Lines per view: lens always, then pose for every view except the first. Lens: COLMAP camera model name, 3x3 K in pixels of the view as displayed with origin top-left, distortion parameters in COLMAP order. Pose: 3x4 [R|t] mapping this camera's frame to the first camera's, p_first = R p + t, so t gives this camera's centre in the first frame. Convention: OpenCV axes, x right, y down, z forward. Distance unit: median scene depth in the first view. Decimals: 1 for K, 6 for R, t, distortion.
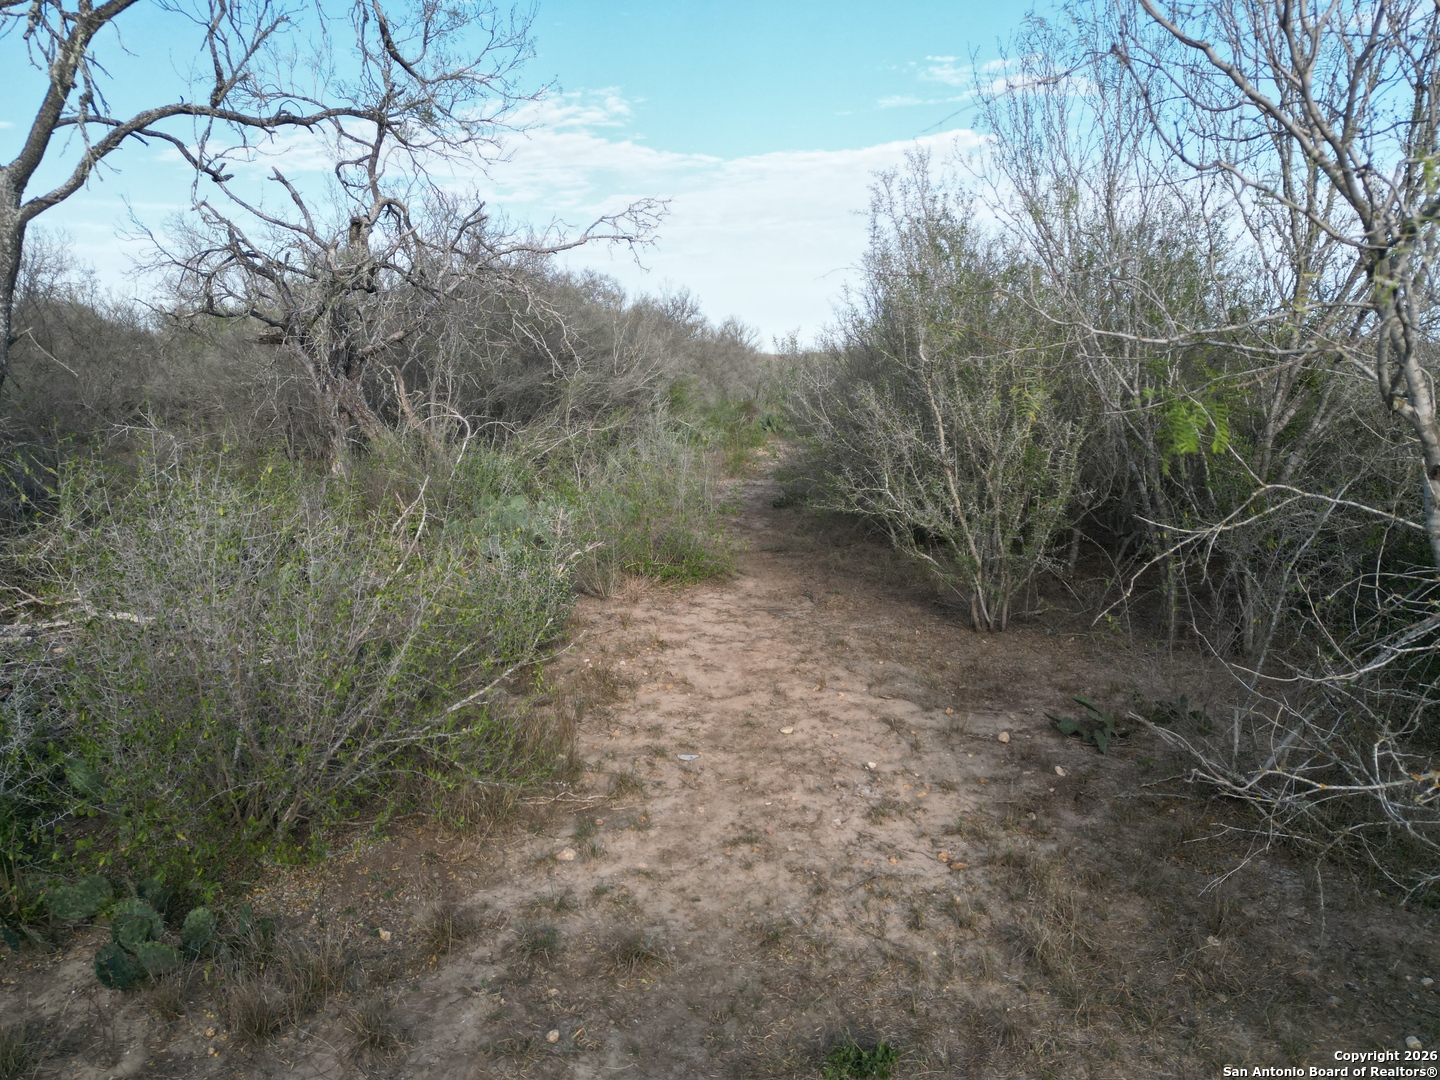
lens RADIAL K [[1035.1, 0, 710.3], [0, 1035.1, 530.8], [0, 0, 1]] dist [0.034508, -0.011443]
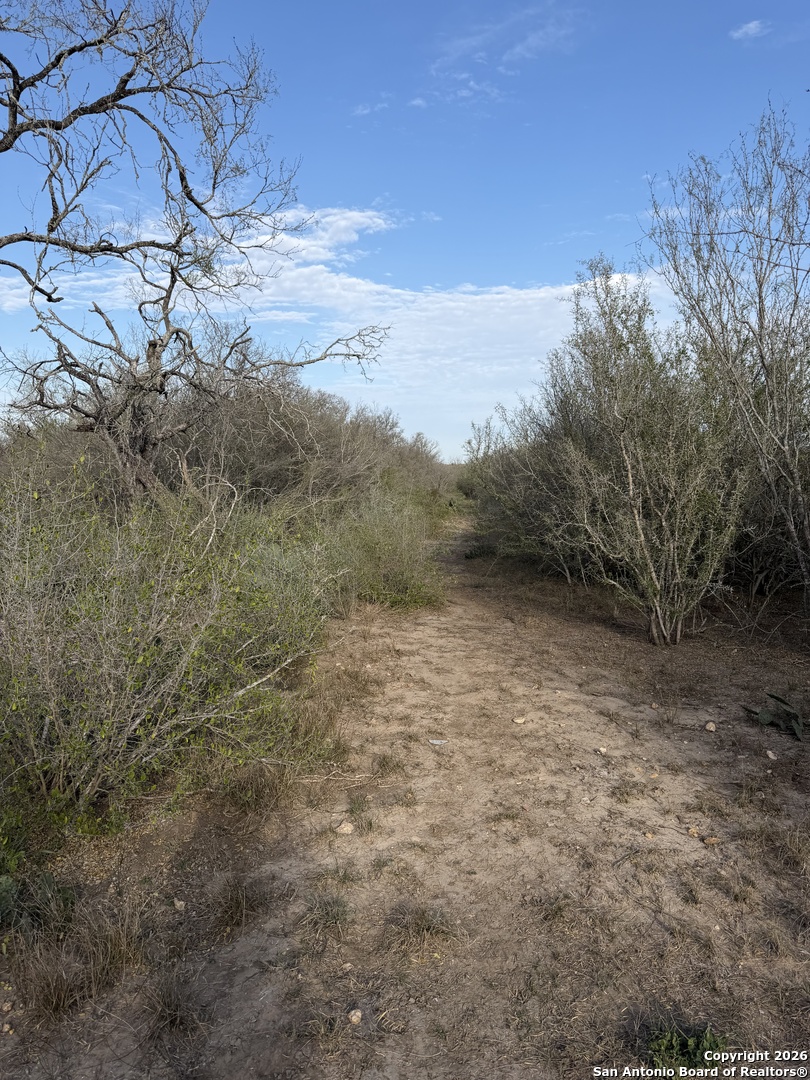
lens RADIAL K [[750.2, 0, 400.5], [0, 750.2, 540.4], [0, 0, 1]] dist [0.031480, -0.047886]
pose [[0.999980, 0.006330, 0.000834, -0.052568], [-0.006262, 0.997829, -0.065553, 0.040593], [-0.001247, 0.065547, 0.997849, 0.126019]]
